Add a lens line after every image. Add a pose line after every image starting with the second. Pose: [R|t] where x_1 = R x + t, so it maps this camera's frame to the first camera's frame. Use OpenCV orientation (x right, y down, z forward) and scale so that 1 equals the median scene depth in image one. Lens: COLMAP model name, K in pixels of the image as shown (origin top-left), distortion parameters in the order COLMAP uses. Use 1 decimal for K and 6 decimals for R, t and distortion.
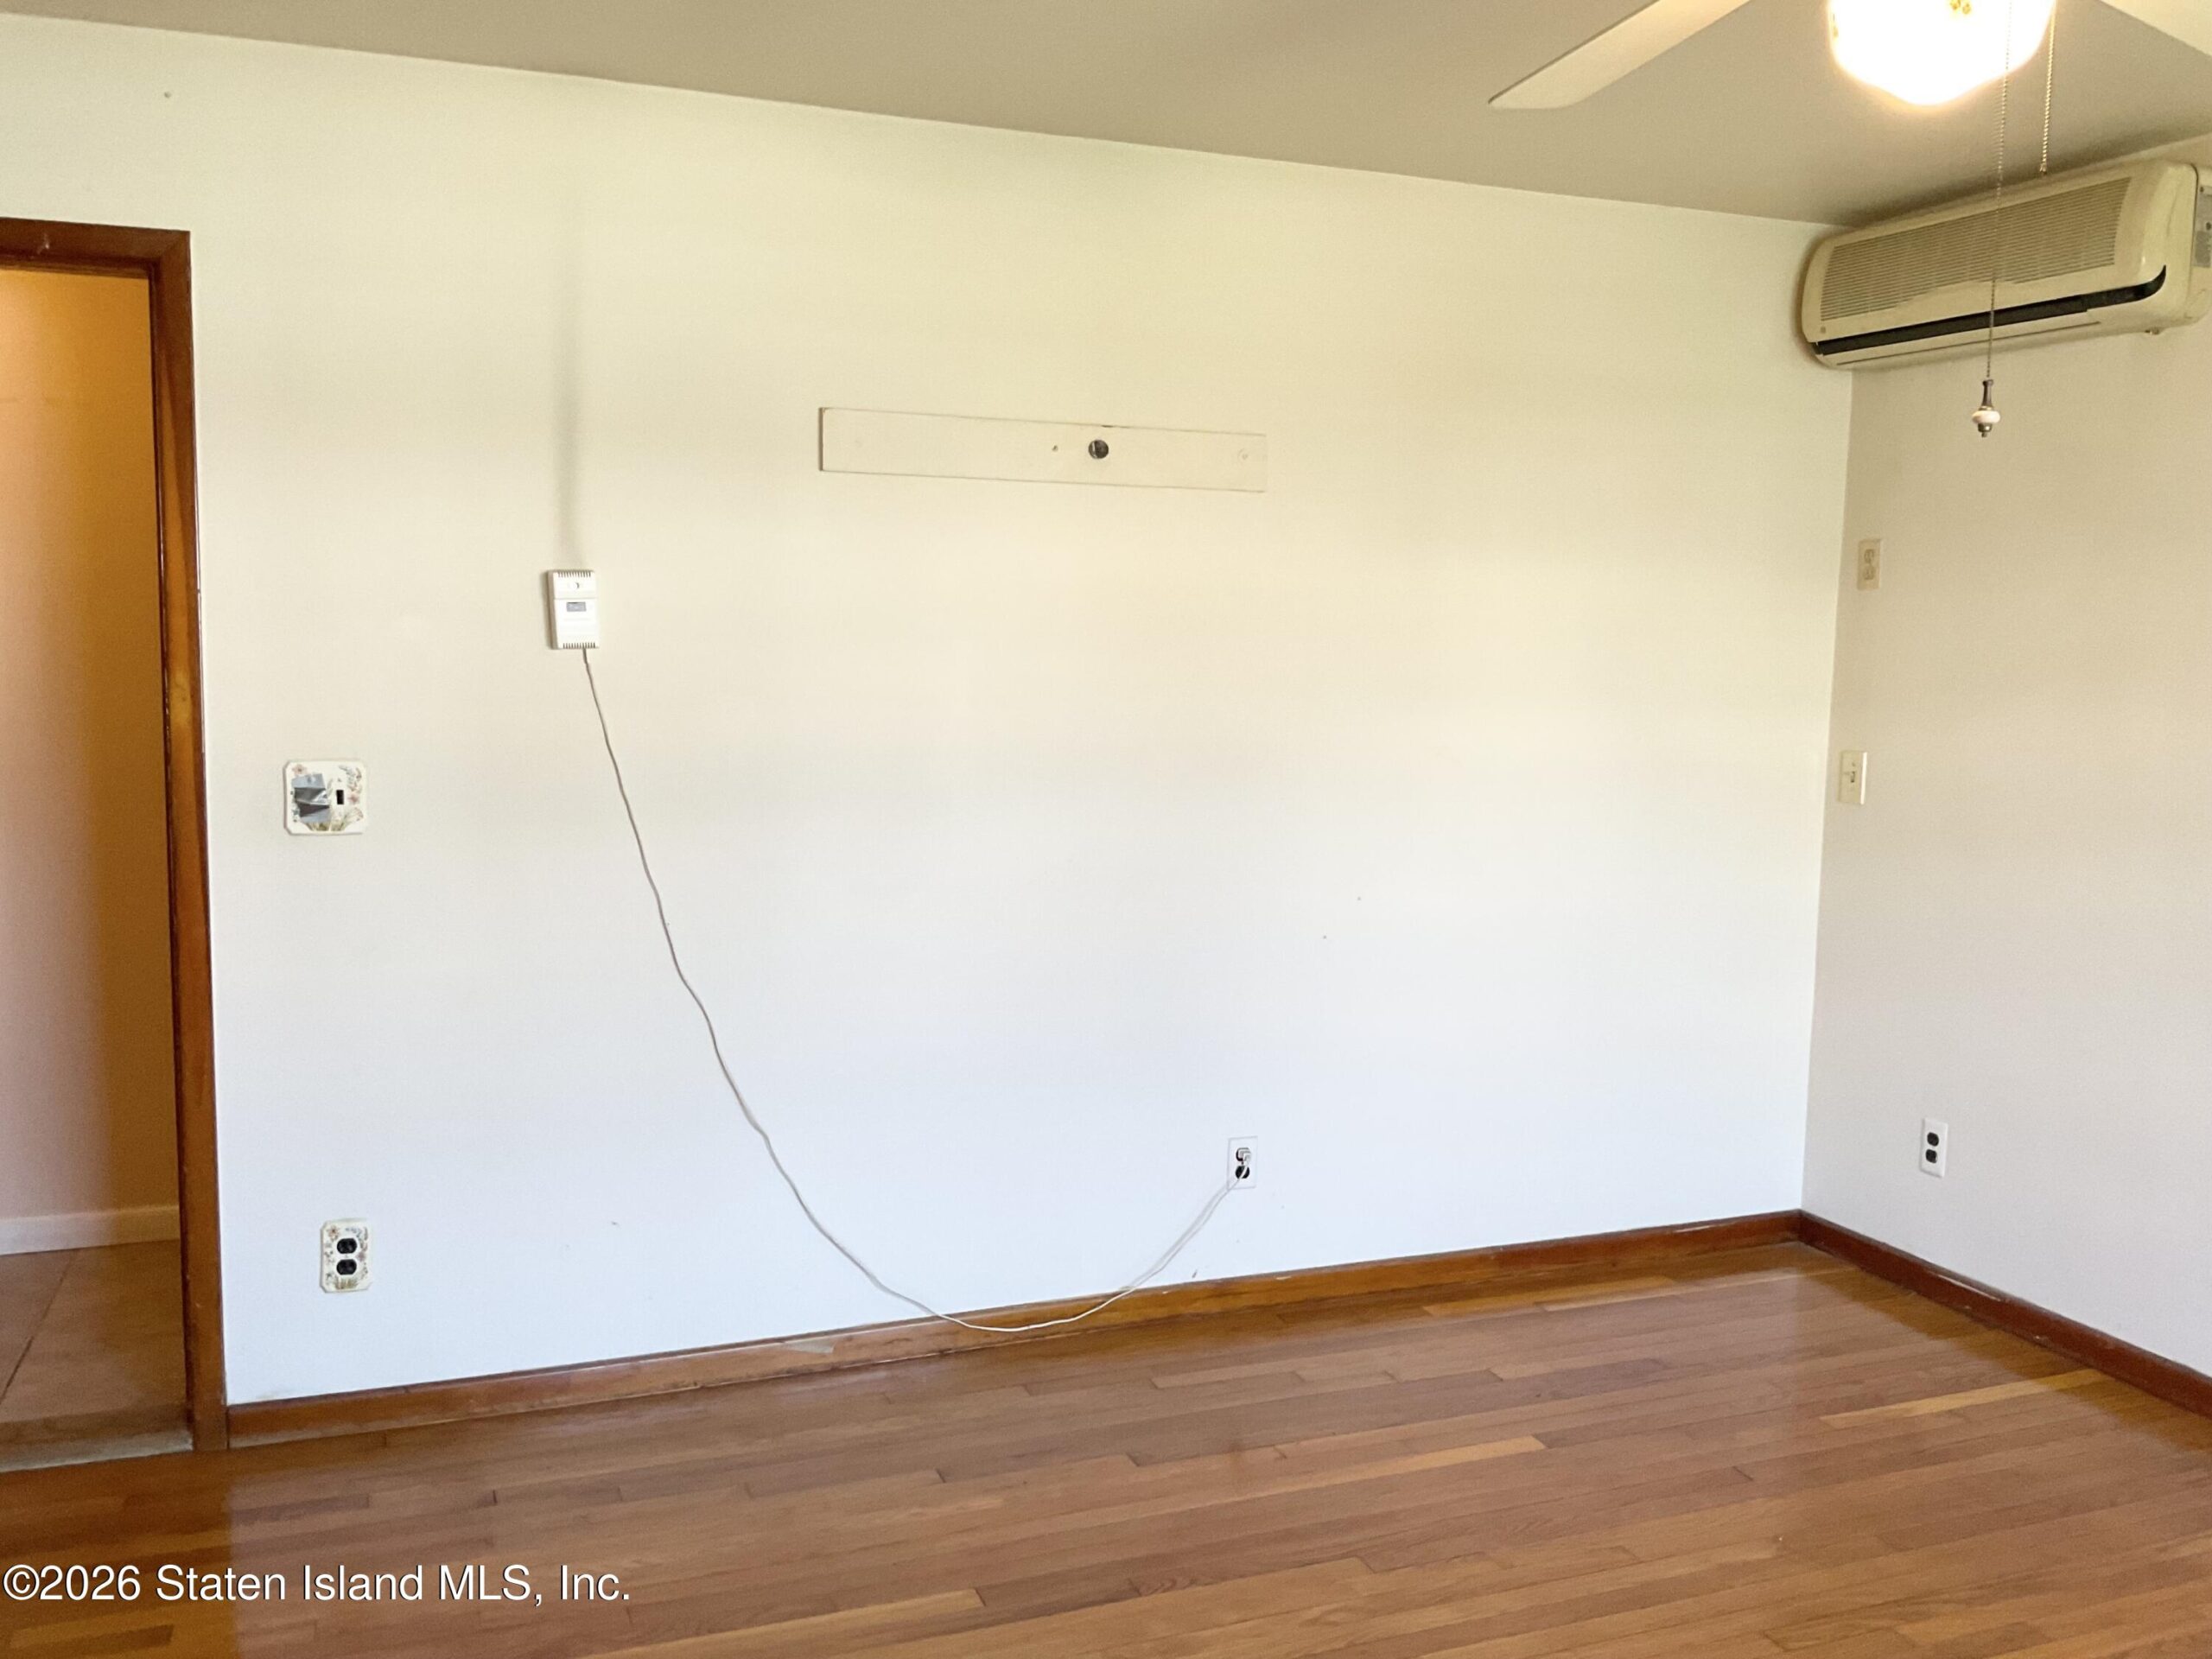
lens RADIAL K [[1828.4, 0, 1097.7], [0, 1828.4, 821.8], [0, 0, 1]] dist [0.114010, -0.241152]
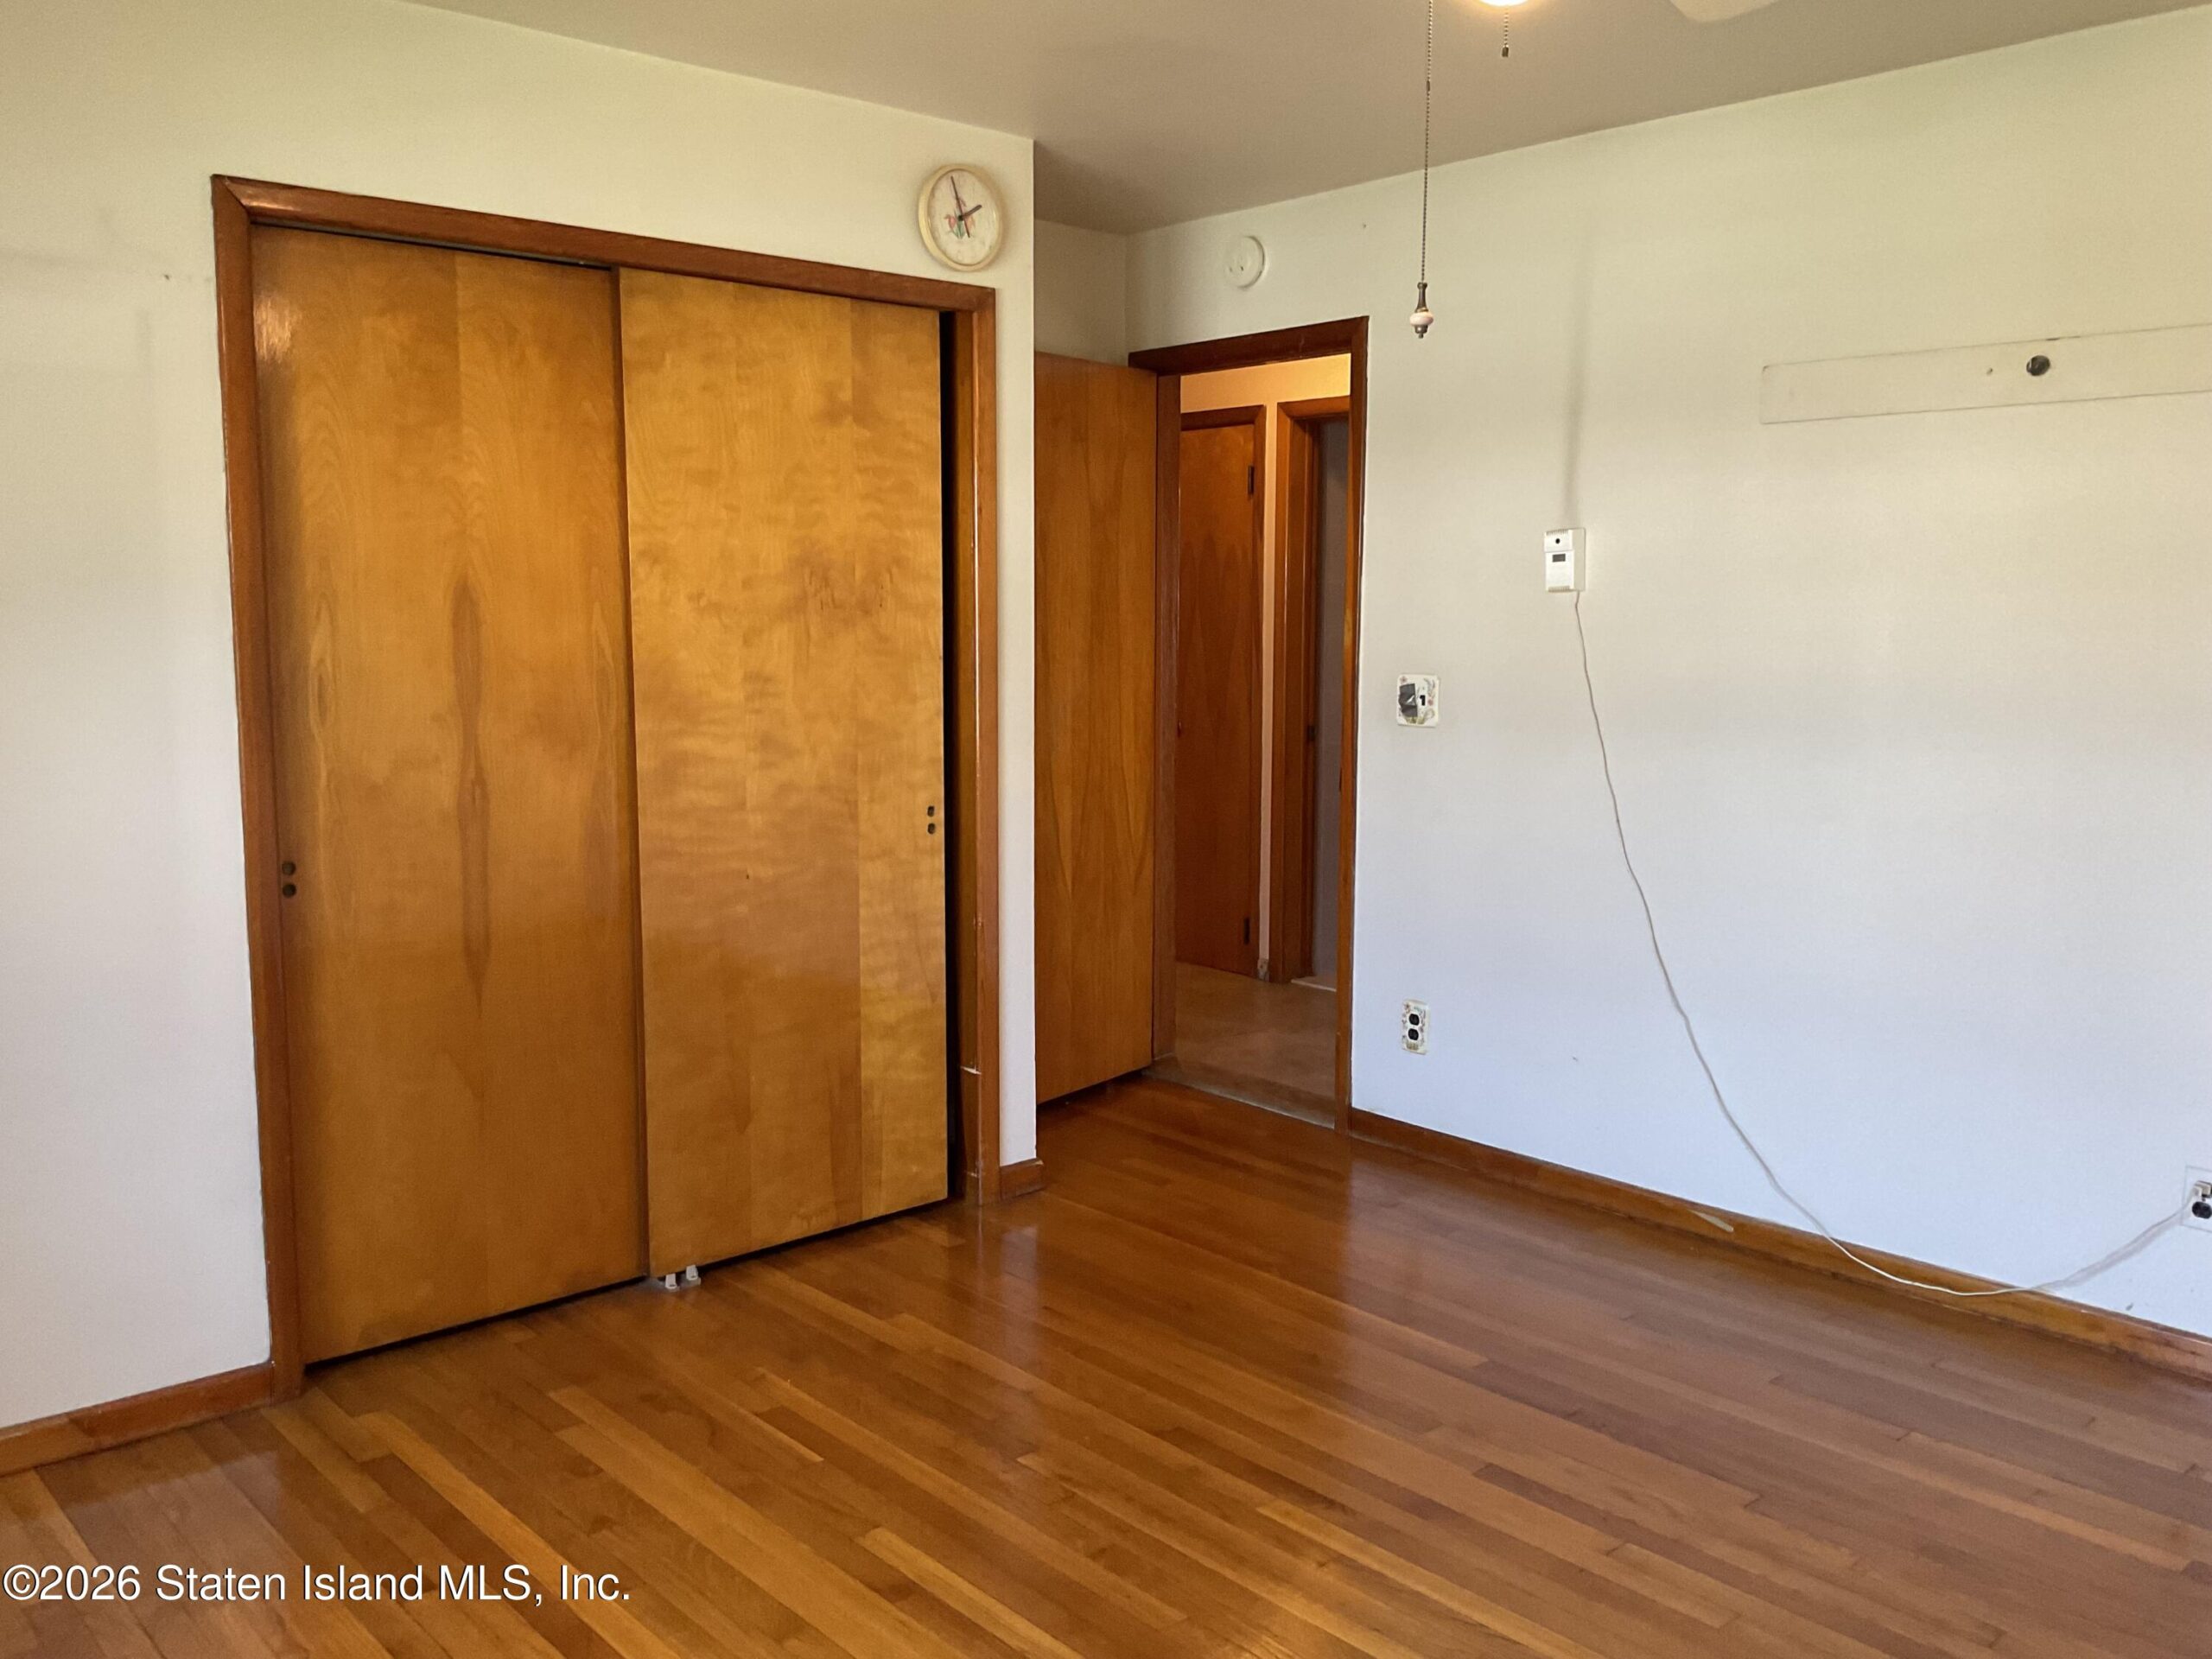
lens RADIAL K [[1828.4, 0, 1097.7], [0, 1828.4, 821.8], [0, 0, 1]] dist [0.114010, -0.241152]
pose [[0.351227, 0.096245, -0.931331, 0.812939], [-0.093110, 0.993362, 0.067541, 0.007227], [0.931649, 0.062993, 0.357857, 0.269222]]
